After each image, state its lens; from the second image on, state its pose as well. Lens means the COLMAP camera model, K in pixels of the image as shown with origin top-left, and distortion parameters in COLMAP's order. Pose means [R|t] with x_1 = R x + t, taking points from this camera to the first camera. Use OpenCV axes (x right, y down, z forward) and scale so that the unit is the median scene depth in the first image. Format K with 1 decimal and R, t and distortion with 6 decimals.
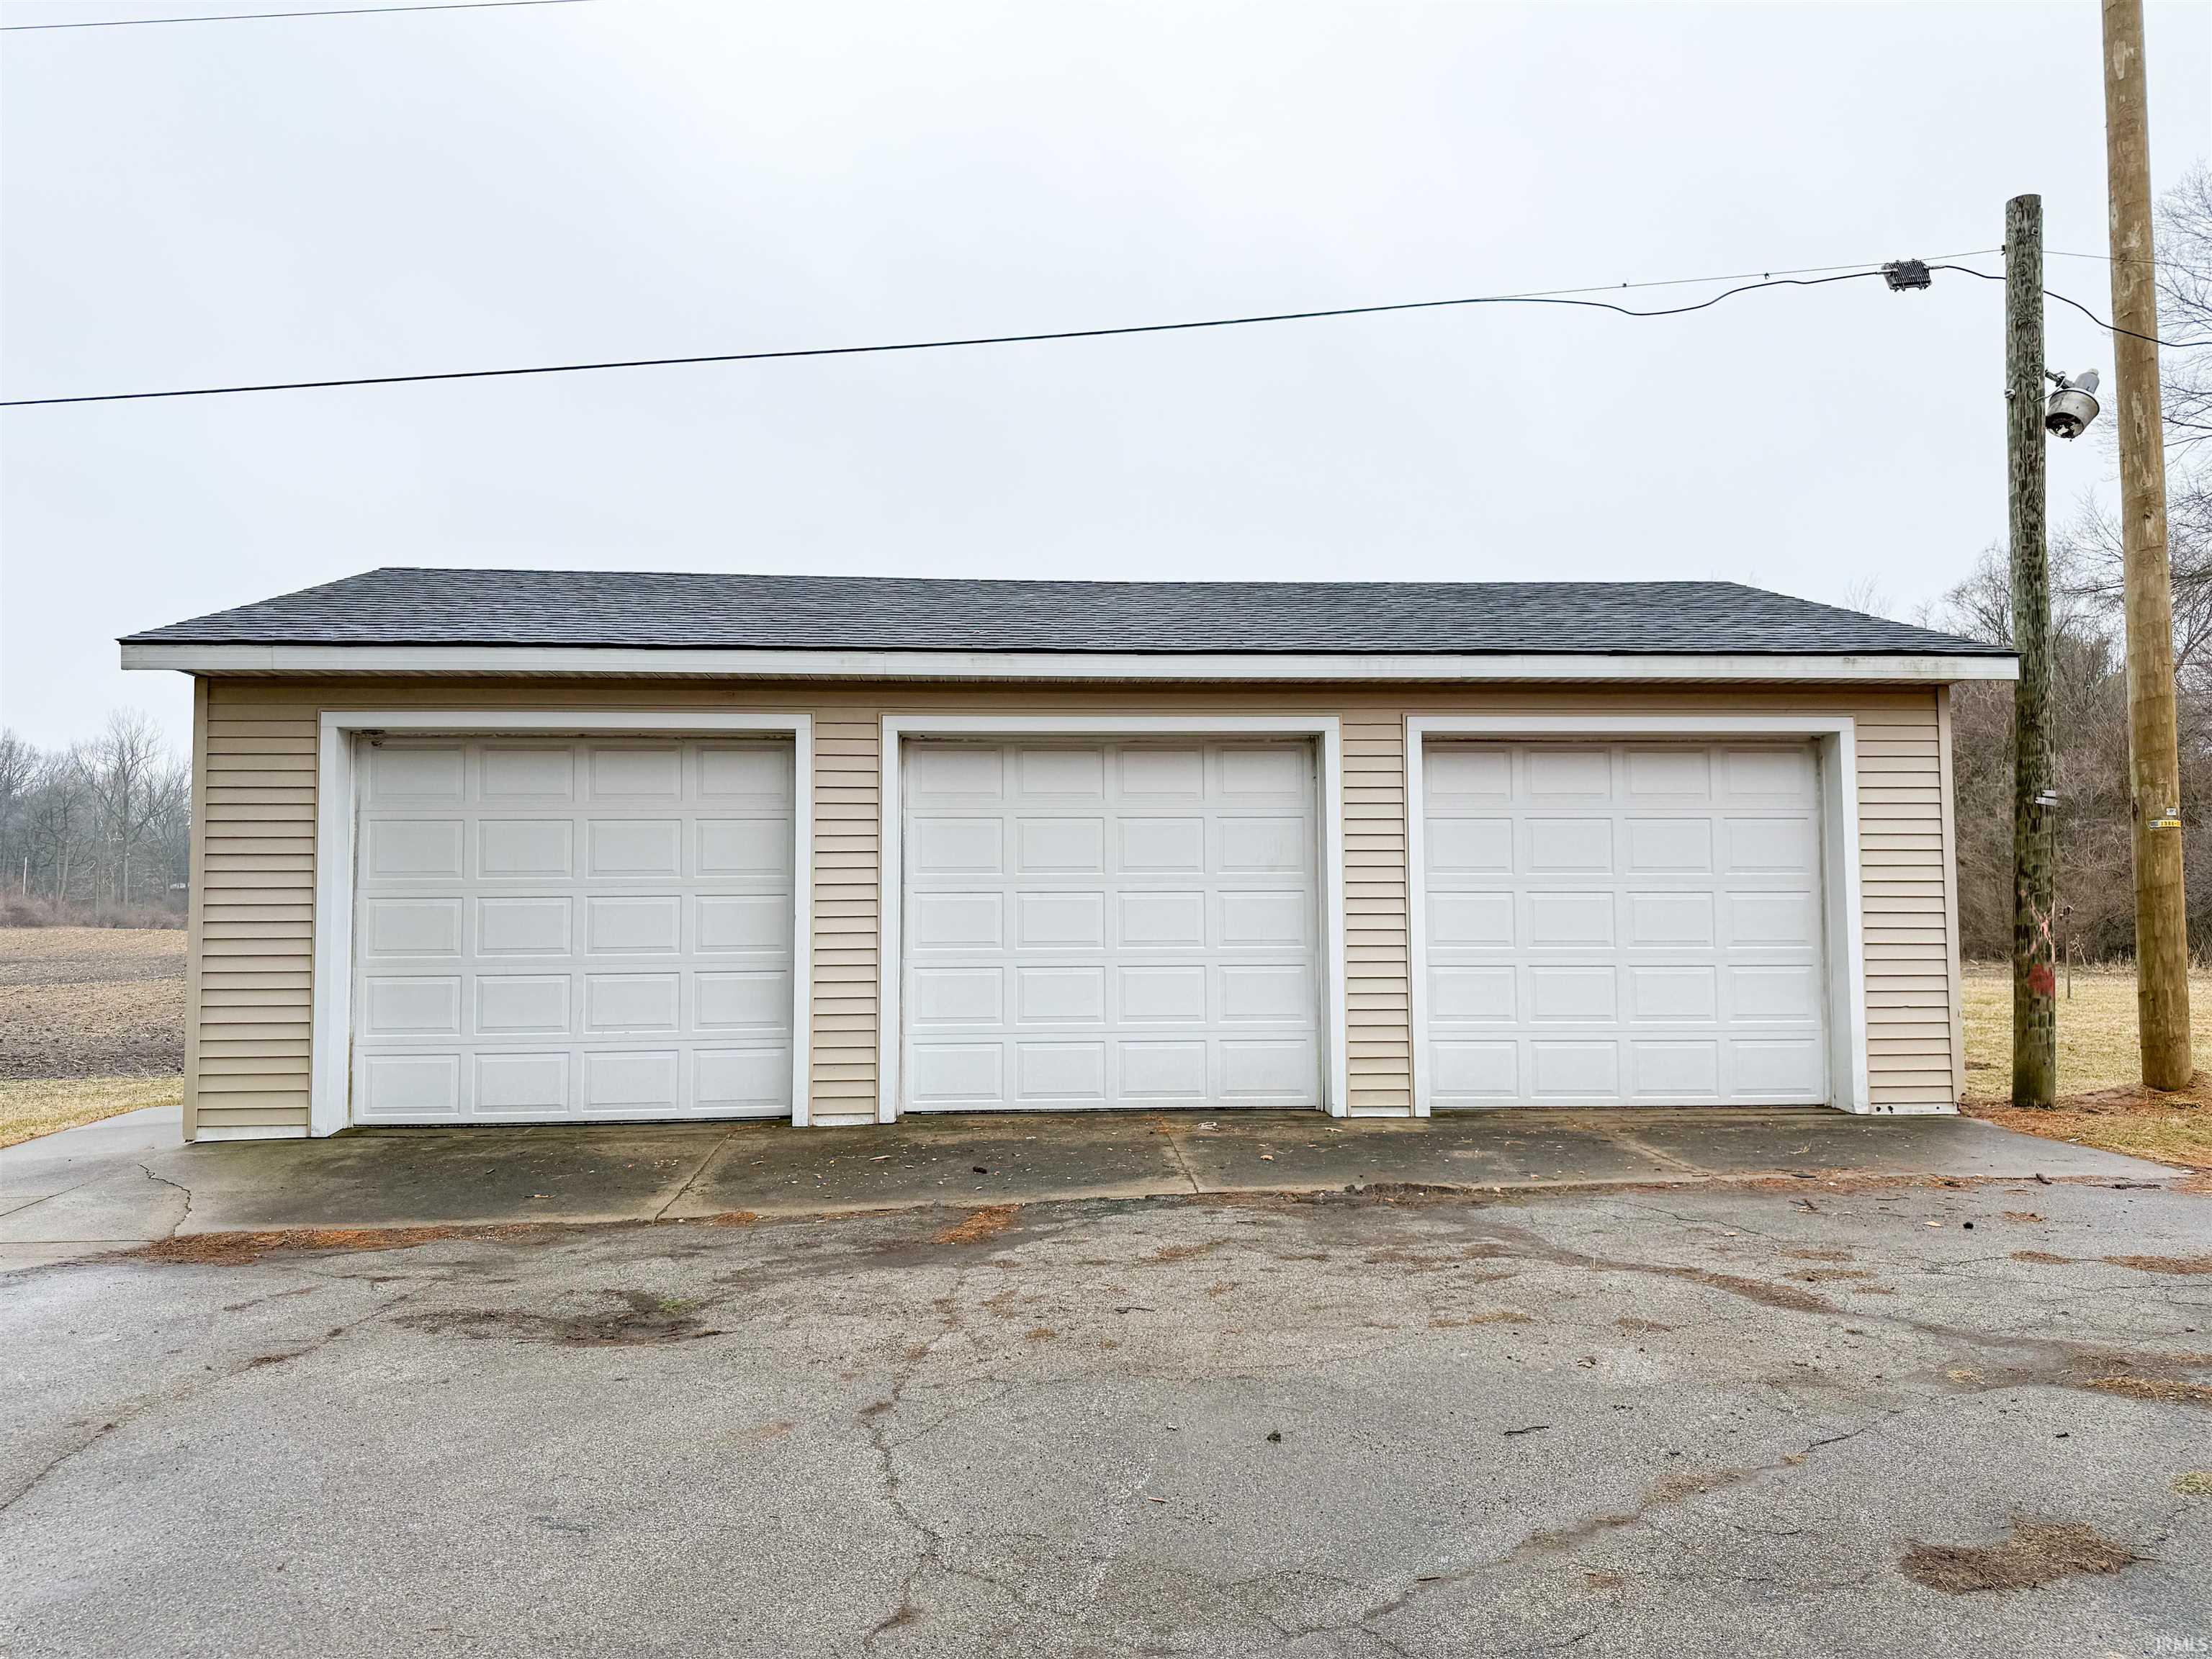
lens RADIAL K [[1569.9, 0, 1106.0], [0, 1569.9, 829.5], [0, 0, 1]] dist [-0.000814, -0.001299]
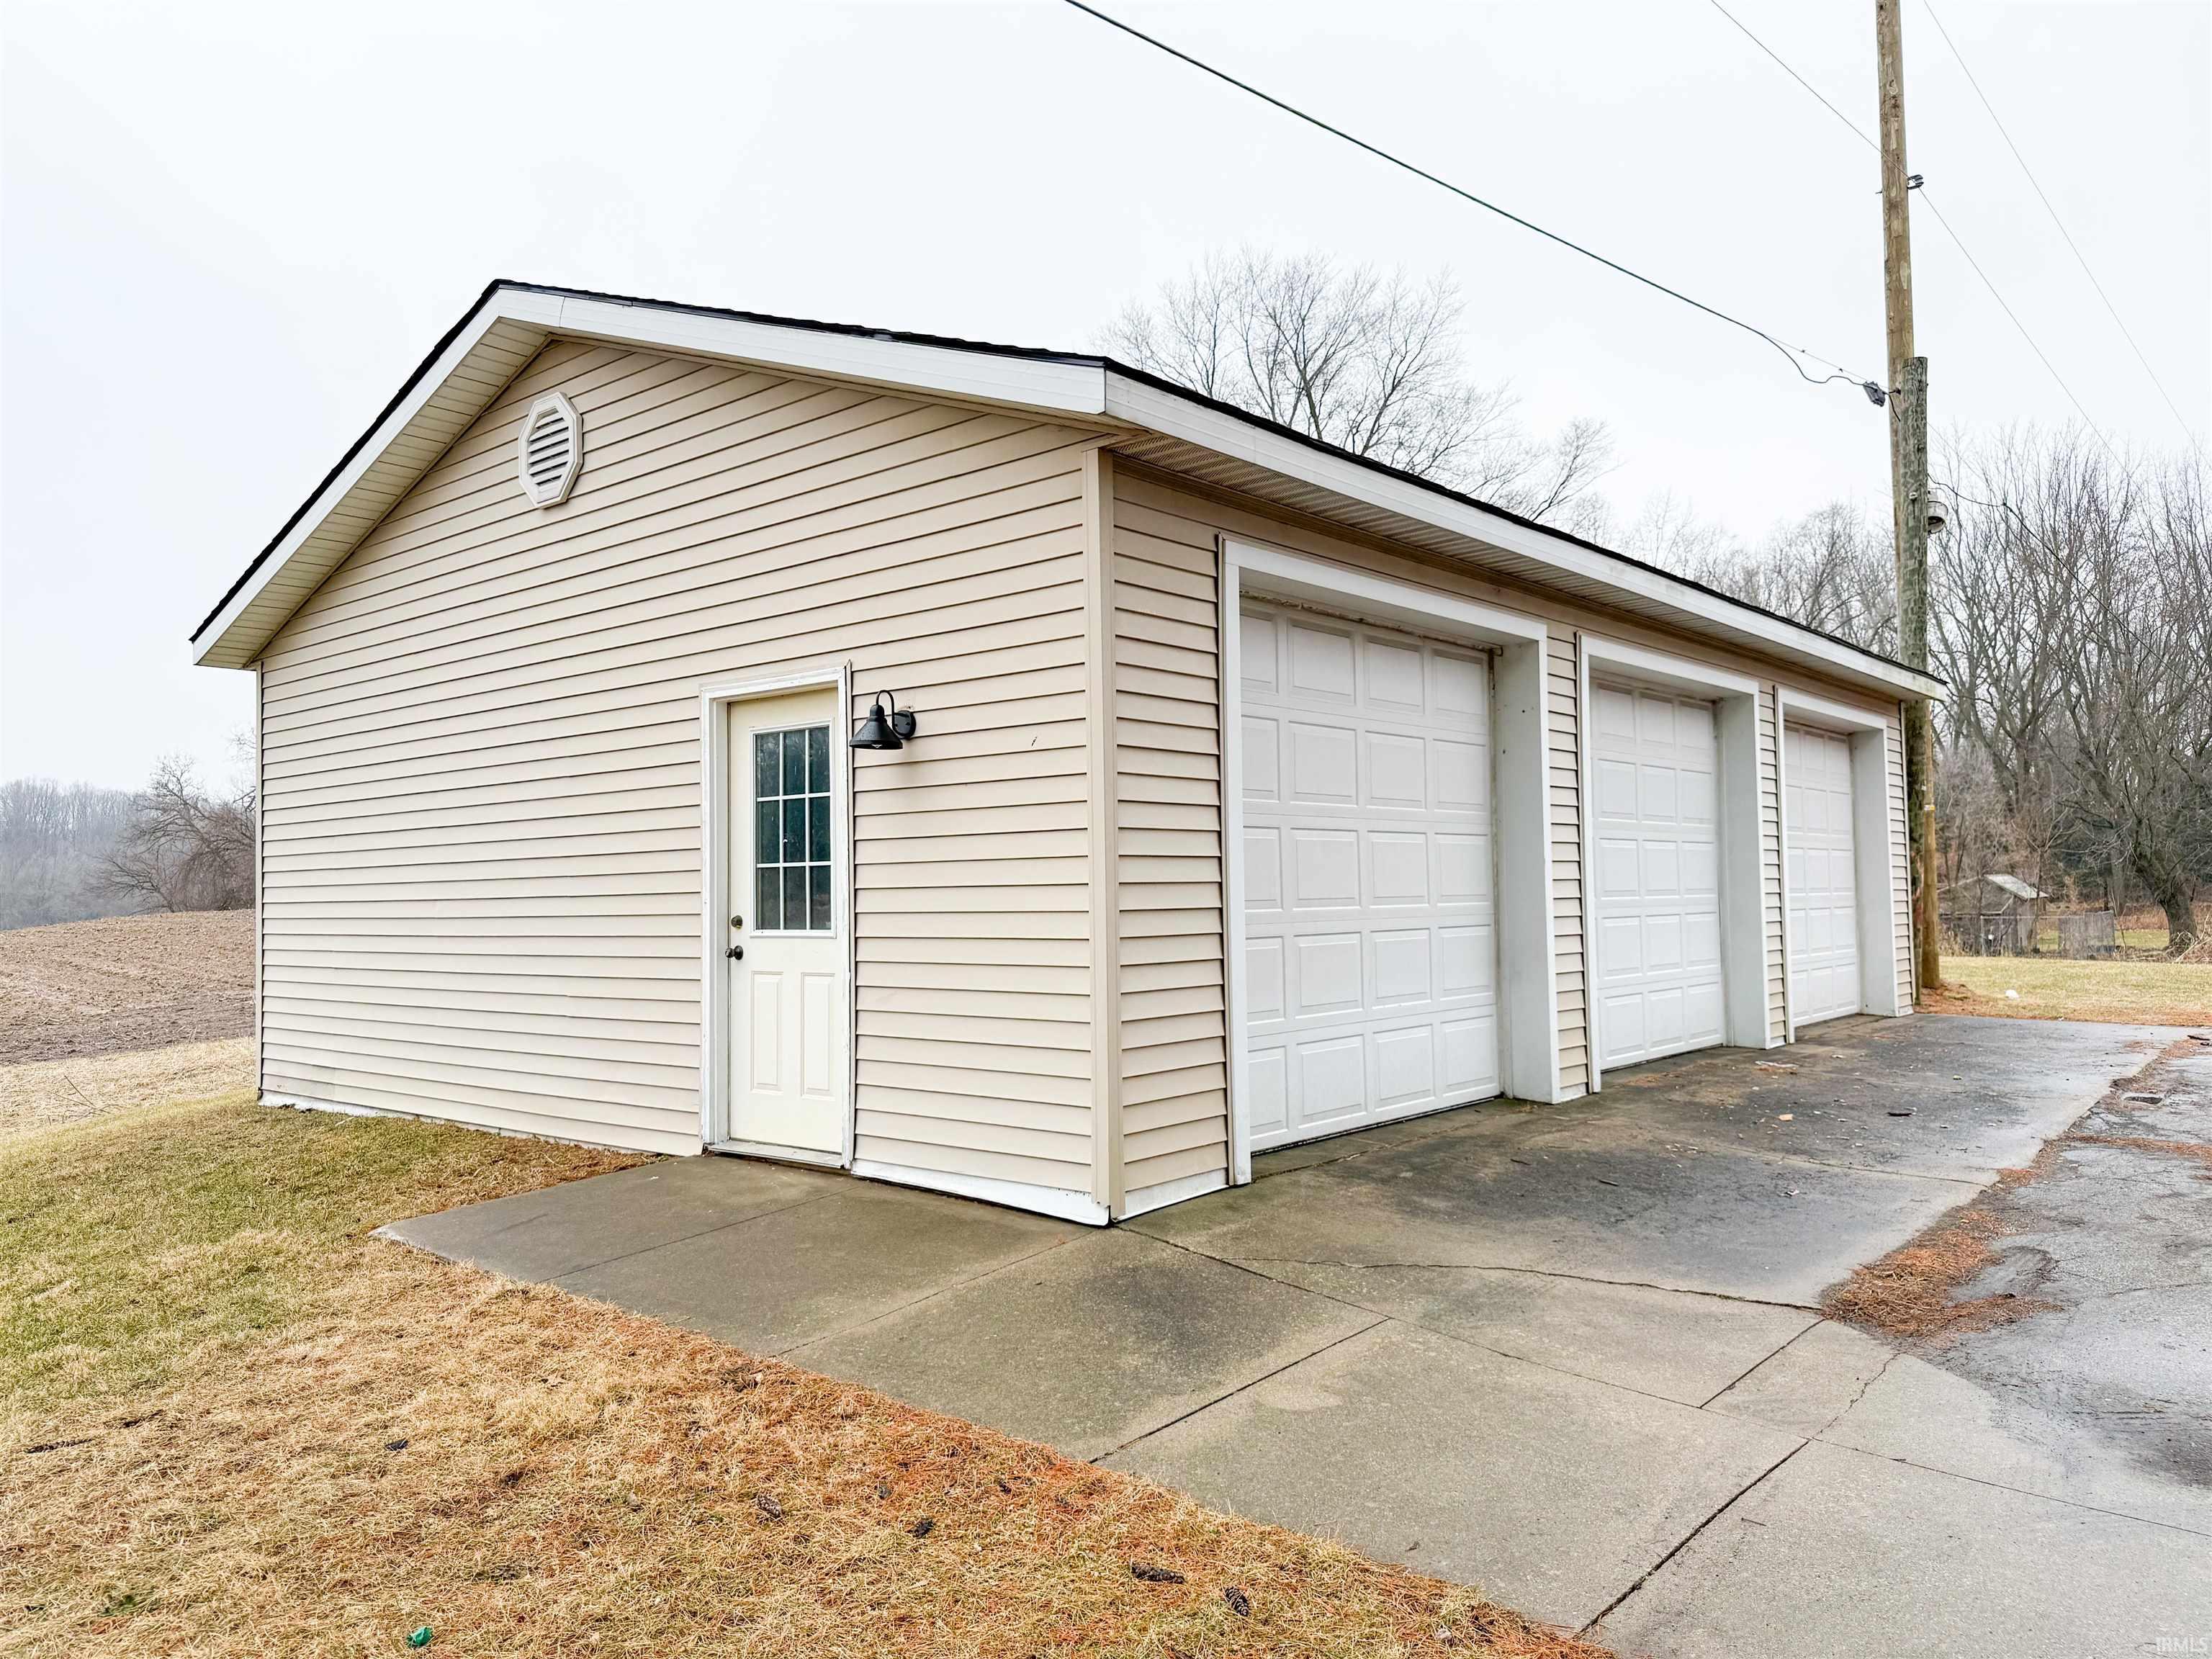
lens RADIAL K [[1569.9, 0, 1106.0], [0, 1569.9, 829.5], [0, 0, 1]] dist [-0.000814, -0.001299]
pose [[0.702128, 0.024956, 0.711613, -0.957290], [-0.033562, 0.999435, -0.001934, 0.047588], [-0.711259, -0.022525, 0.702569, 0.546629]]
